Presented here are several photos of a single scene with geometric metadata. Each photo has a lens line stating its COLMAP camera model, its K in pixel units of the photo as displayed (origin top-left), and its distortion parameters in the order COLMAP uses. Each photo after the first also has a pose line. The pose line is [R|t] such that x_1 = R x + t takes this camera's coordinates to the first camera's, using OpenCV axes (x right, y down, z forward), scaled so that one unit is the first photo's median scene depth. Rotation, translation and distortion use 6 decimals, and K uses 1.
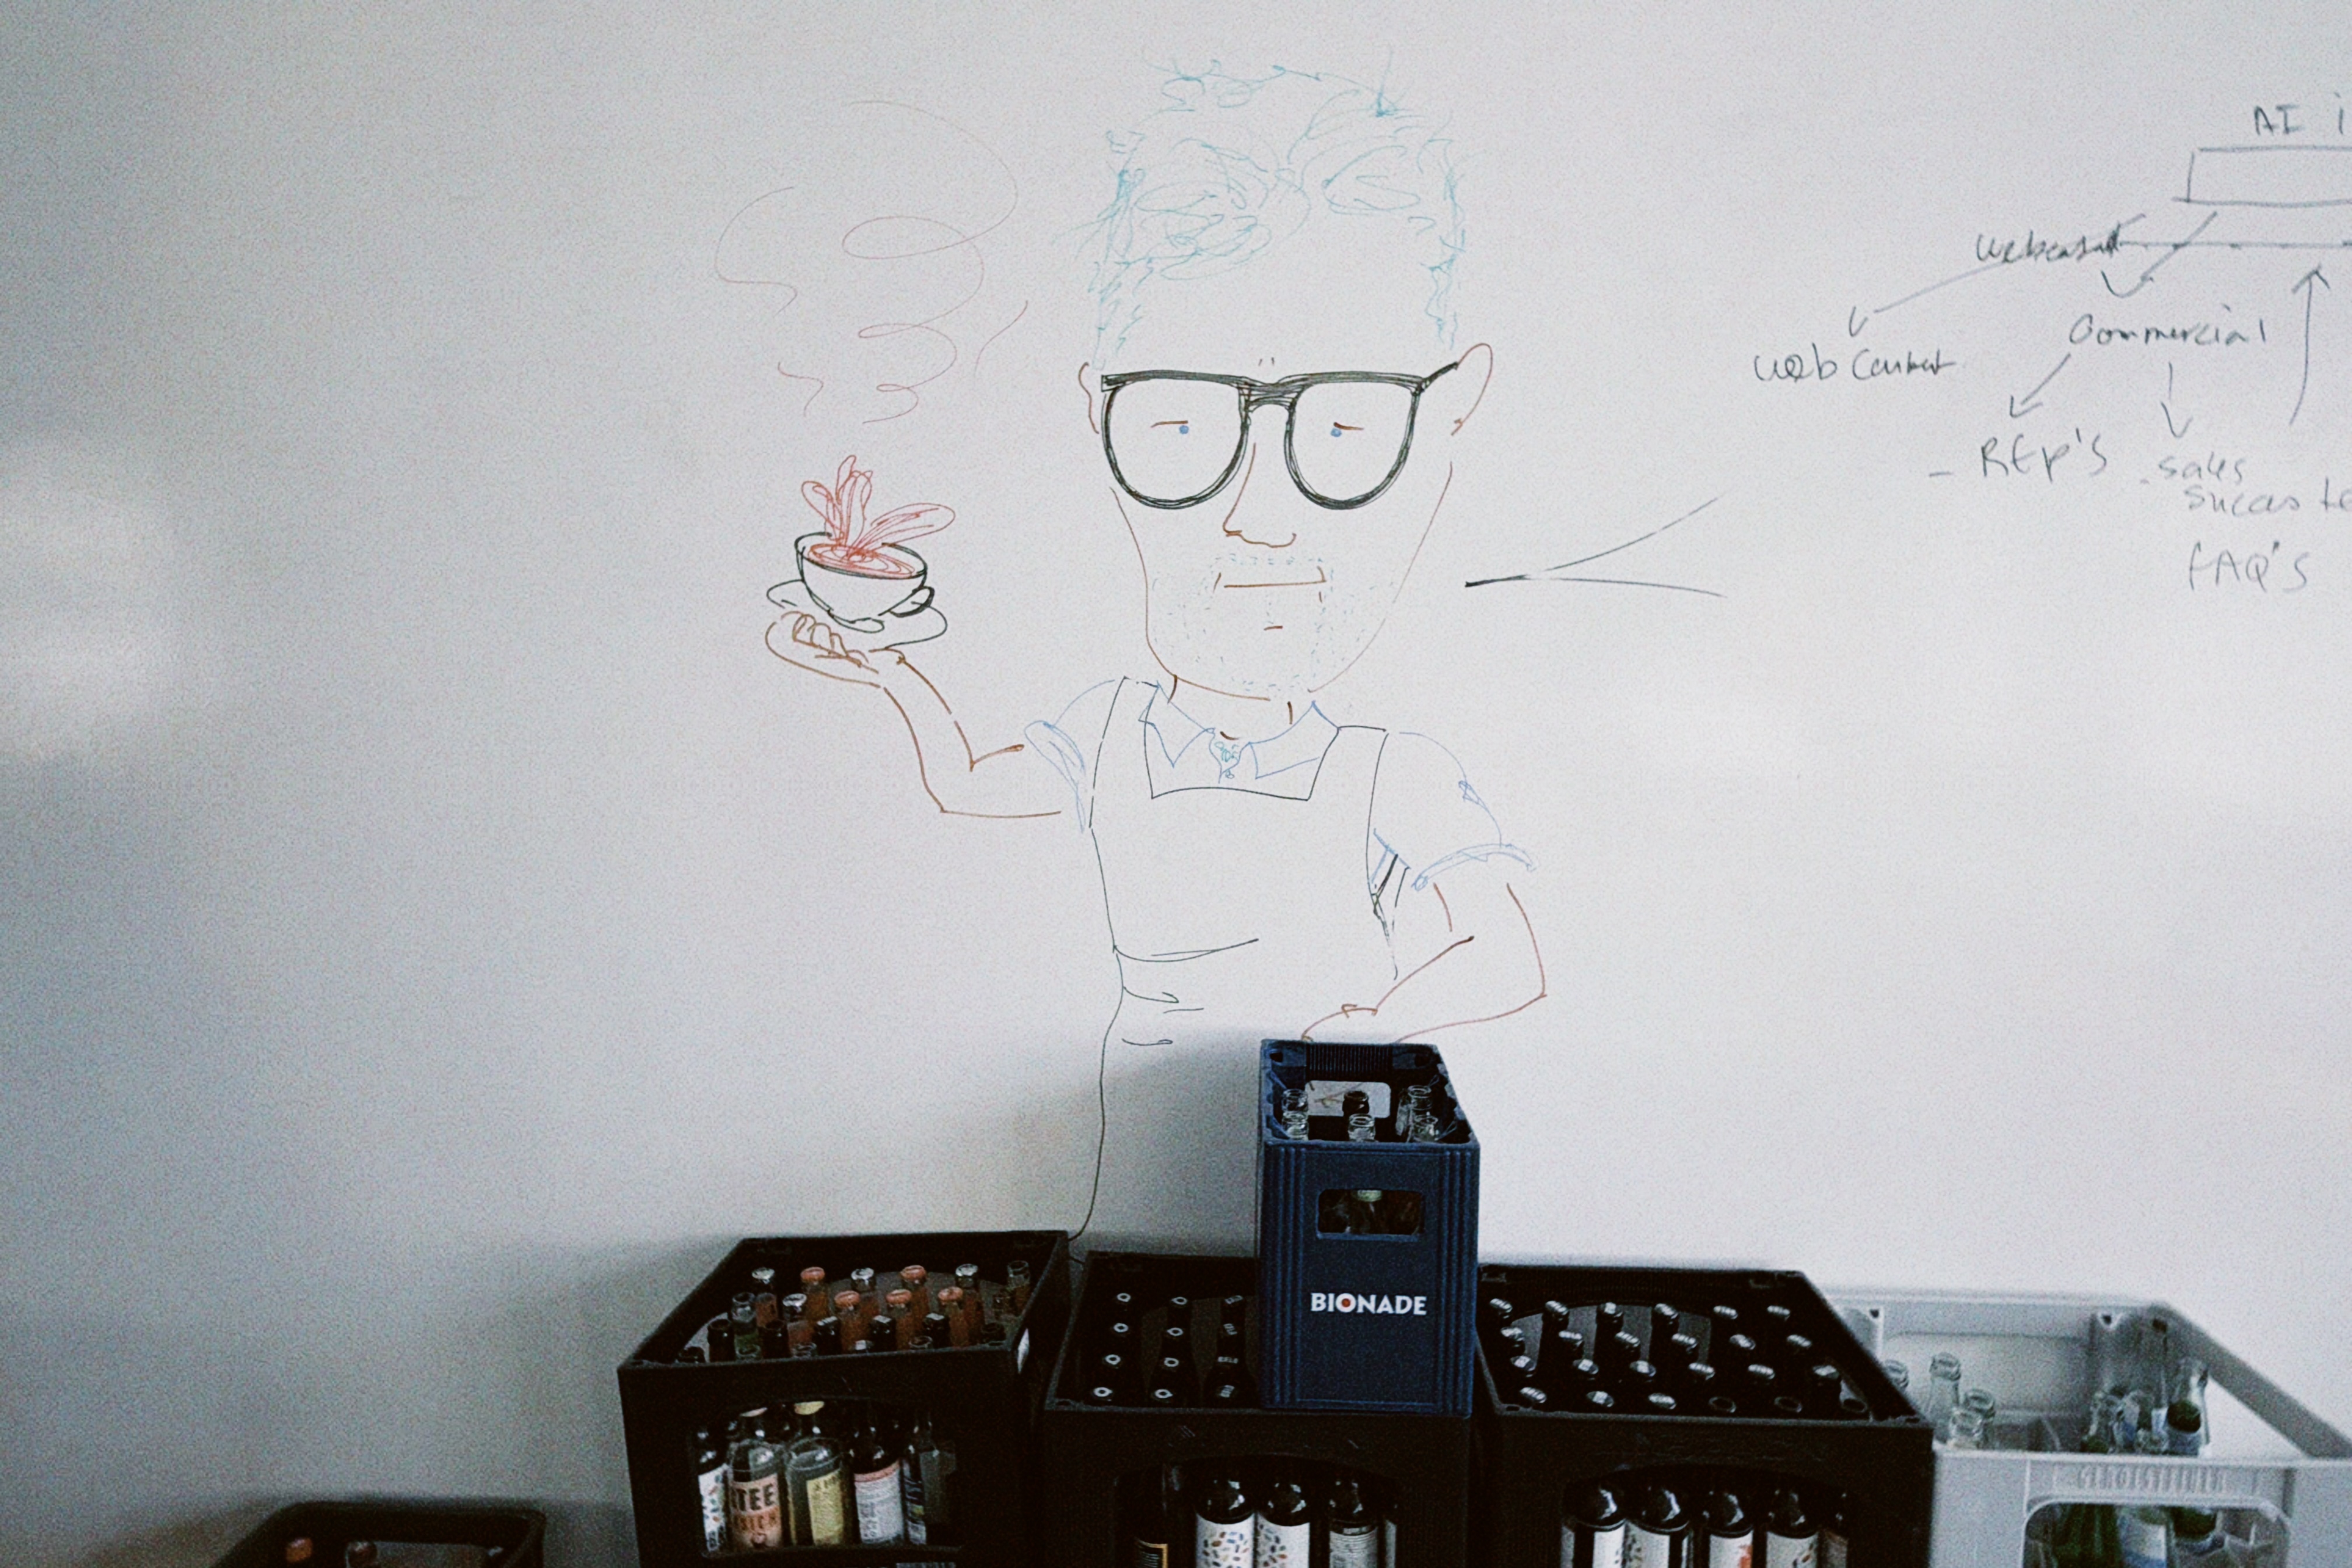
lens RADIAL K [[1625.1, 0, 1177.2], [0, 1625.1, 786.1], [0, 0, 1]] dist [-0.002667, 0.002650]
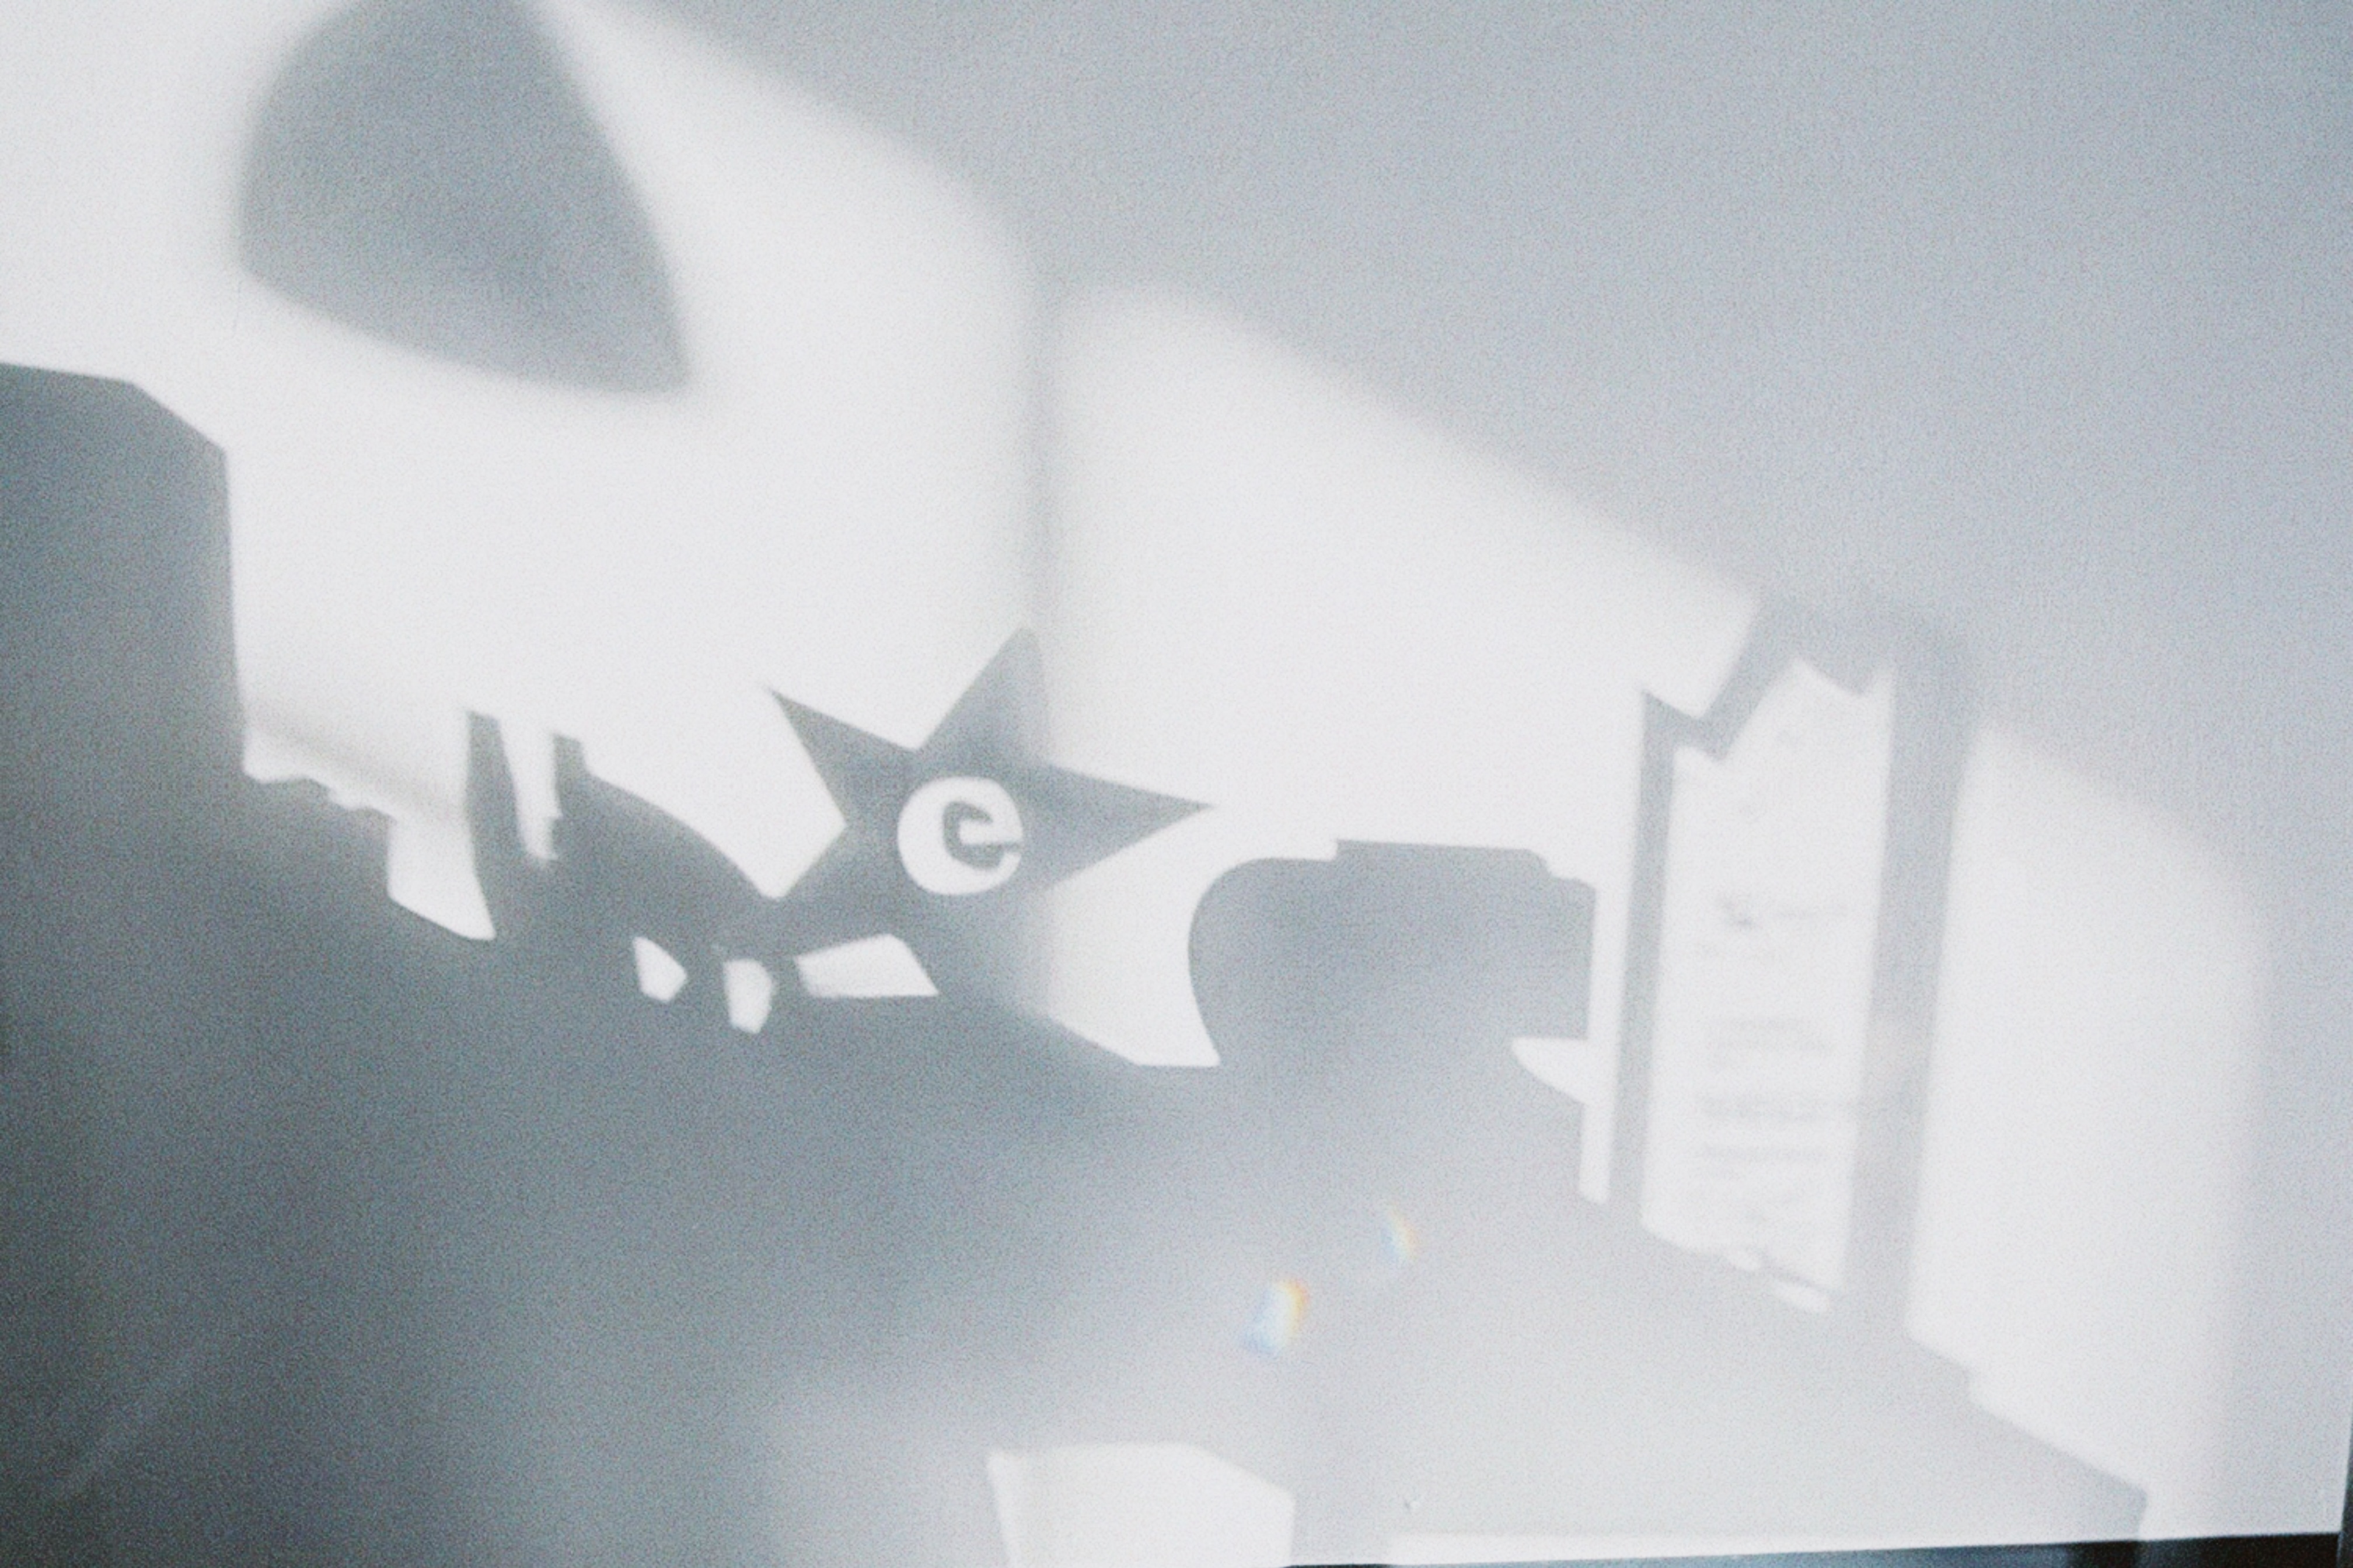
lens RADIAL K [[1626.2, 0, 1176.3], [0, 1626.2, 786.6], [0, 0, 1]] dist [0.000681, -0.000951]
pose [[1.000000, 0.000139, -0.000225, -1.097904], [-0.000139, 1.000000, -0.000214, 0.000120], [0.000225, 0.000214, 1.000000, -0.000440]]
